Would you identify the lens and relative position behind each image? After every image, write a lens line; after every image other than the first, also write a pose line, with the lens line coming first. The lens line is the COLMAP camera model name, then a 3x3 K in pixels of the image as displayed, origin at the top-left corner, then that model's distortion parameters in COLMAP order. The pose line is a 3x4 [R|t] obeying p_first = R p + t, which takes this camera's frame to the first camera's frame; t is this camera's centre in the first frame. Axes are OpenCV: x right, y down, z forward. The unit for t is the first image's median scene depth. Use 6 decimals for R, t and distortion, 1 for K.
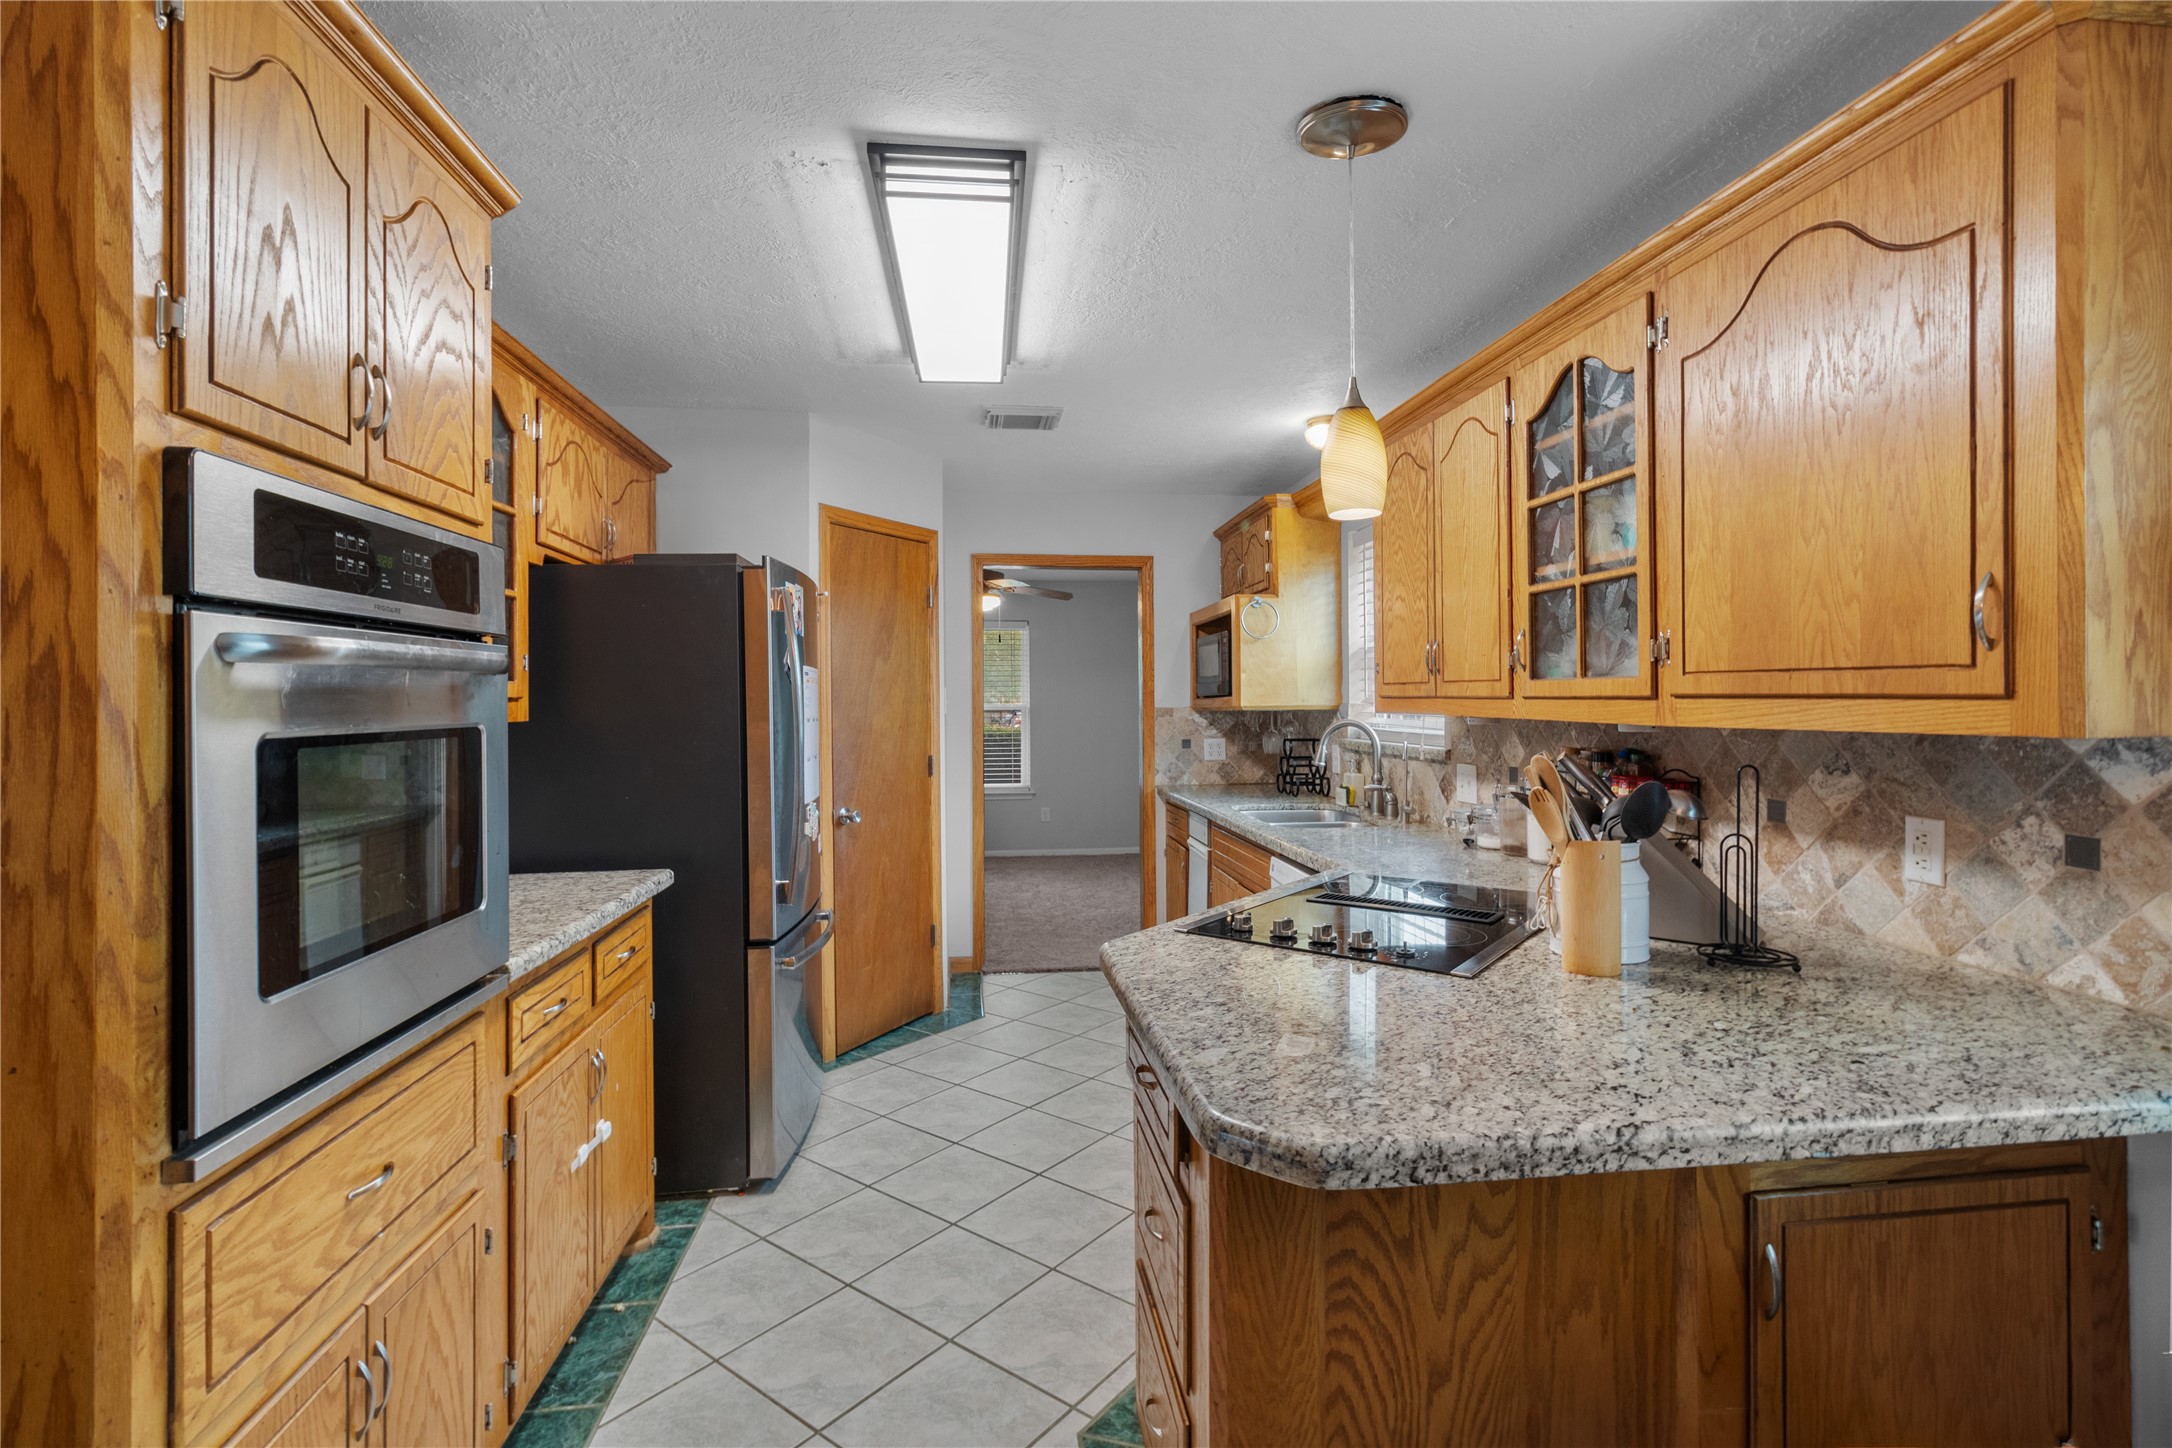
lens RADIAL K [[1016.4, 0, 1090.6], [0, 1016.4, 714.8], [0, 0, 1]] dist [0.011173, 0.000474]
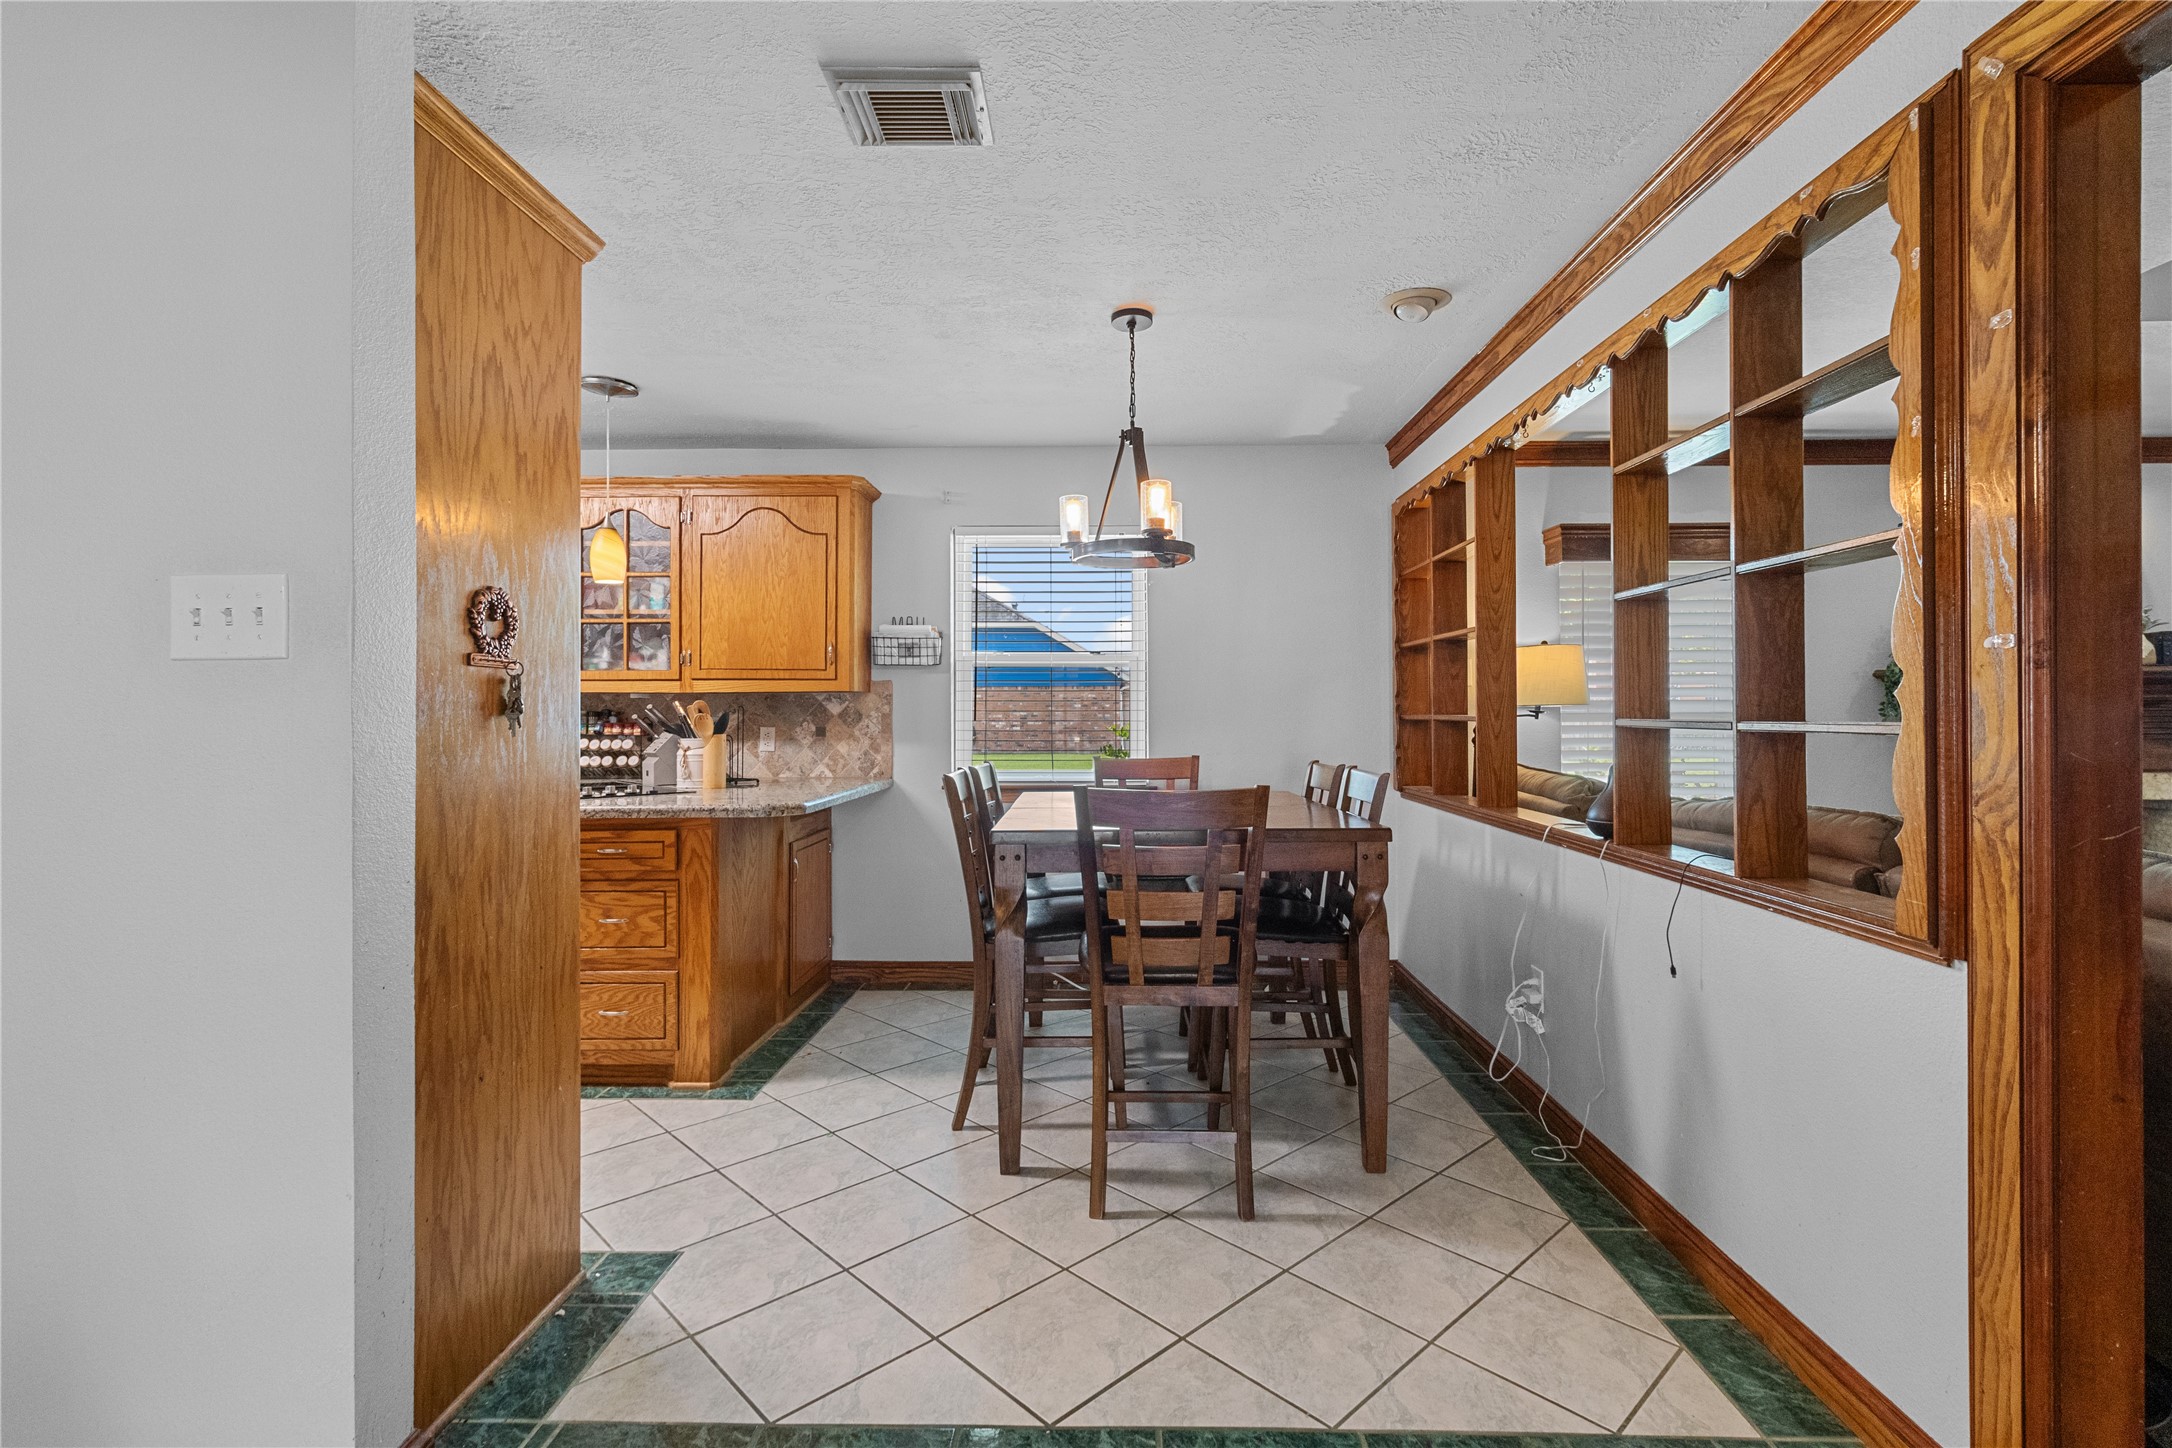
lens RADIAL K [[1016.4, 0, 1099.7], [0, 1016.4, 710.9], [0, 0, 1]] dist [0.011173, 0.000474]
pose [[0.154597, 0.008957, 0.987937, -1.679192], [0.015406, 0.999815, -0.011475, 0.101816], [-0.987857, 0.016994, 0.154431, -0.274516]]
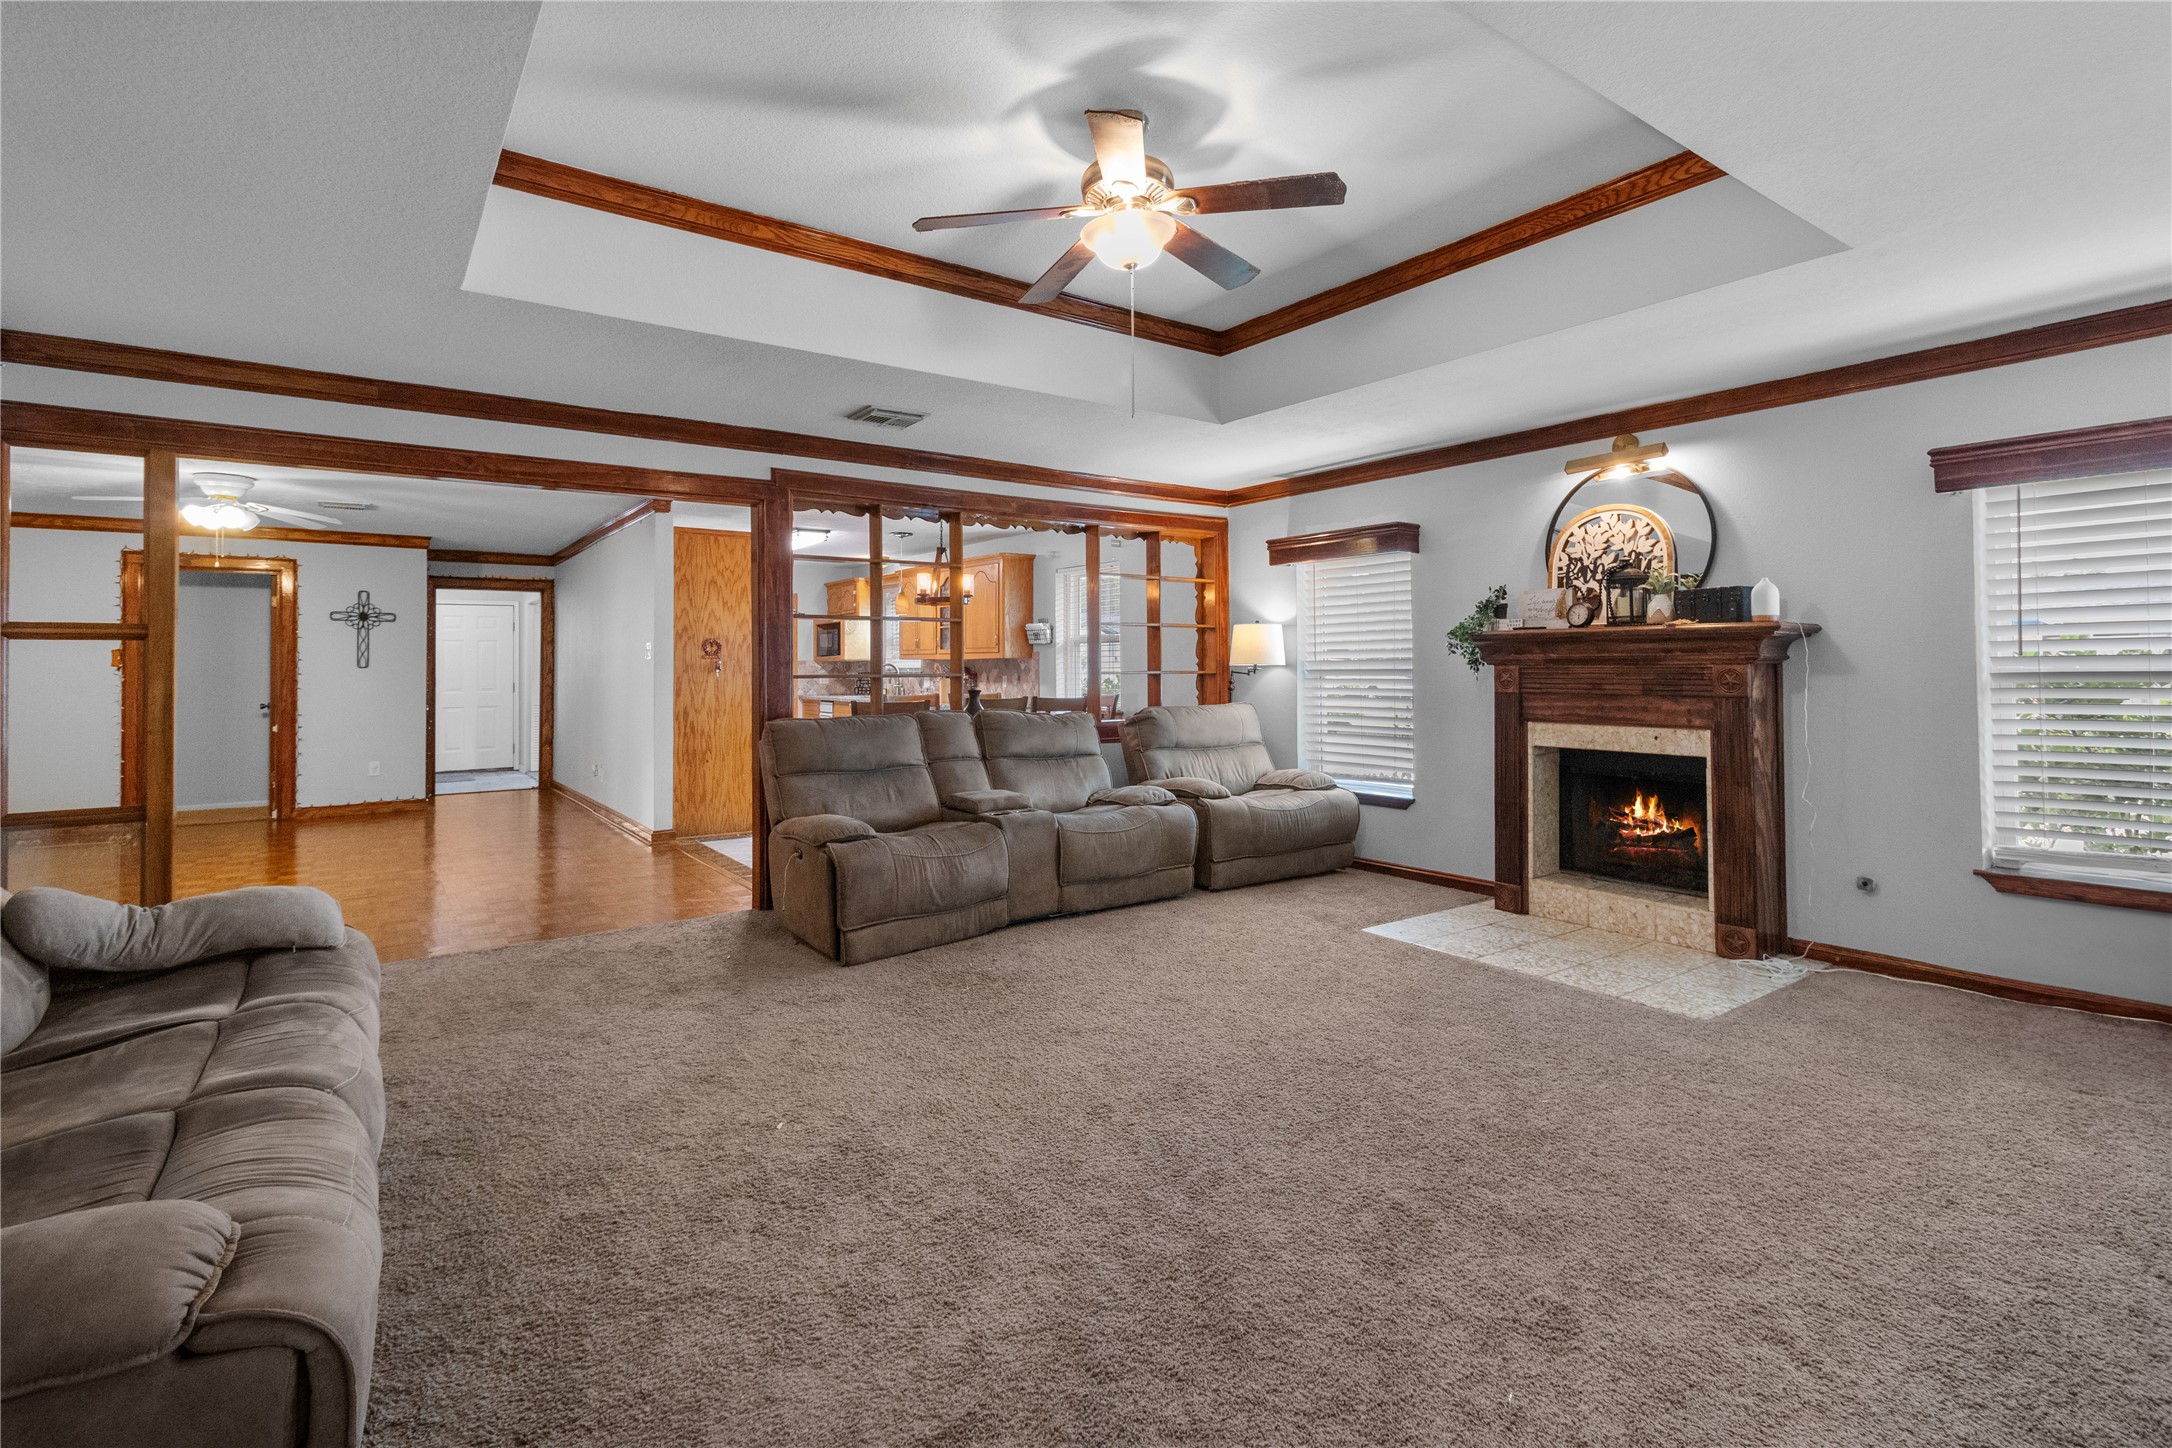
lens RADIAL K [[1016.4, 0, 1067.9], [0, 1016.4, 654.9], [0, 0, 1]] dist [0.011173, 0.000474]
pose [[0.885674, 0.008965, 0.464221, -1.367184], [0.004560, 0.999597, -0.028005, 0.142187], [-0.464286, 0.026921, 0.885276, -3.862857]]
